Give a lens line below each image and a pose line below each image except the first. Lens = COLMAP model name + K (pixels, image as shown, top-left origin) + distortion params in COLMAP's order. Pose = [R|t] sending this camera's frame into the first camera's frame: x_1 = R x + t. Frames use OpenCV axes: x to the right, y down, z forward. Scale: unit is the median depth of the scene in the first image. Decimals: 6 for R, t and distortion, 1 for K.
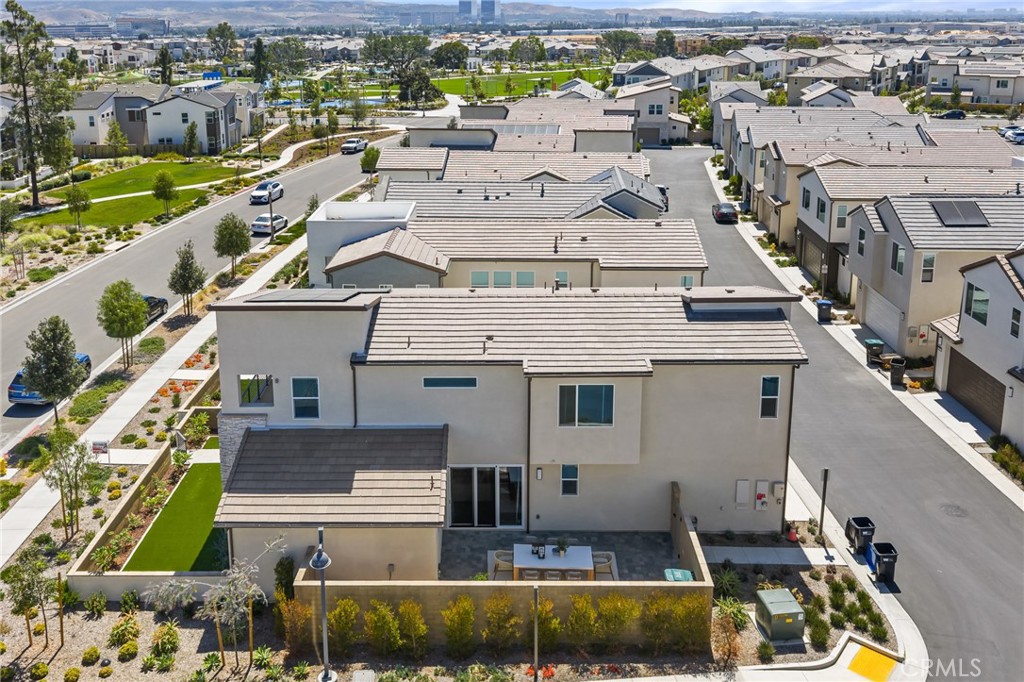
lens RADIAL K [[875.4, 0, 473.1], [0, 875.4, 168.3], [0, 0, 1]] dist [0.005383, -0.010052]
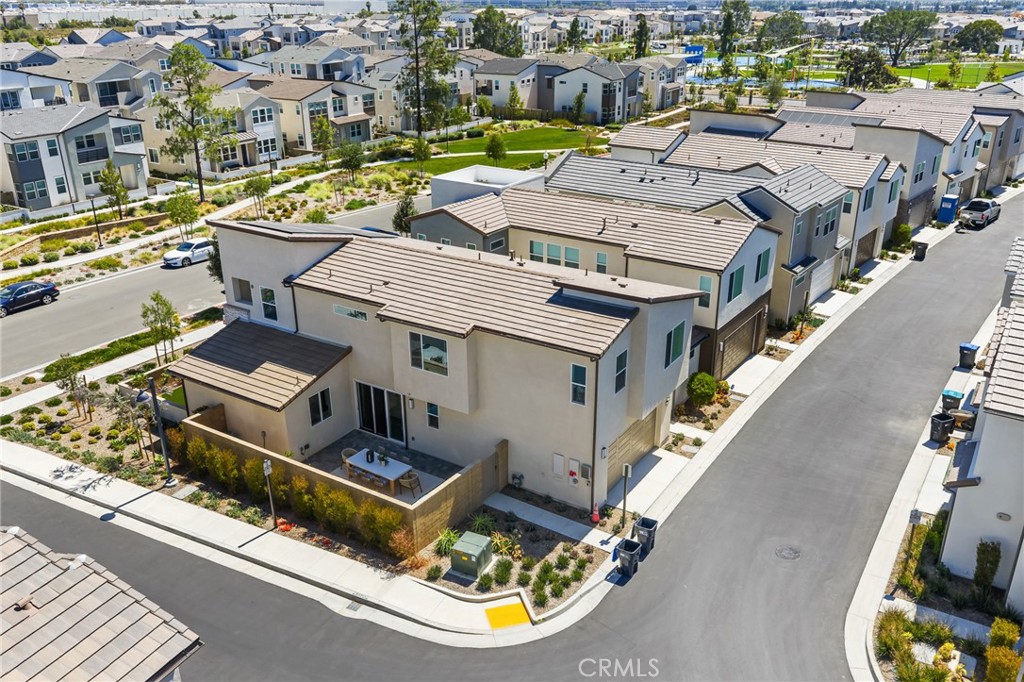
lens RADIAL K [[845.4, 0, 512.0], [0, 845.4, 341.0], [0, 0, 1]] dist [0.006730, -0.013857]
pose [[0.849148, 0.206763, -0.486000, 0.526130], [-0.093469, 0.964492, 0.247021, -0.018508], [0.519818, -0.164332, 0.838322, 0.096410]]
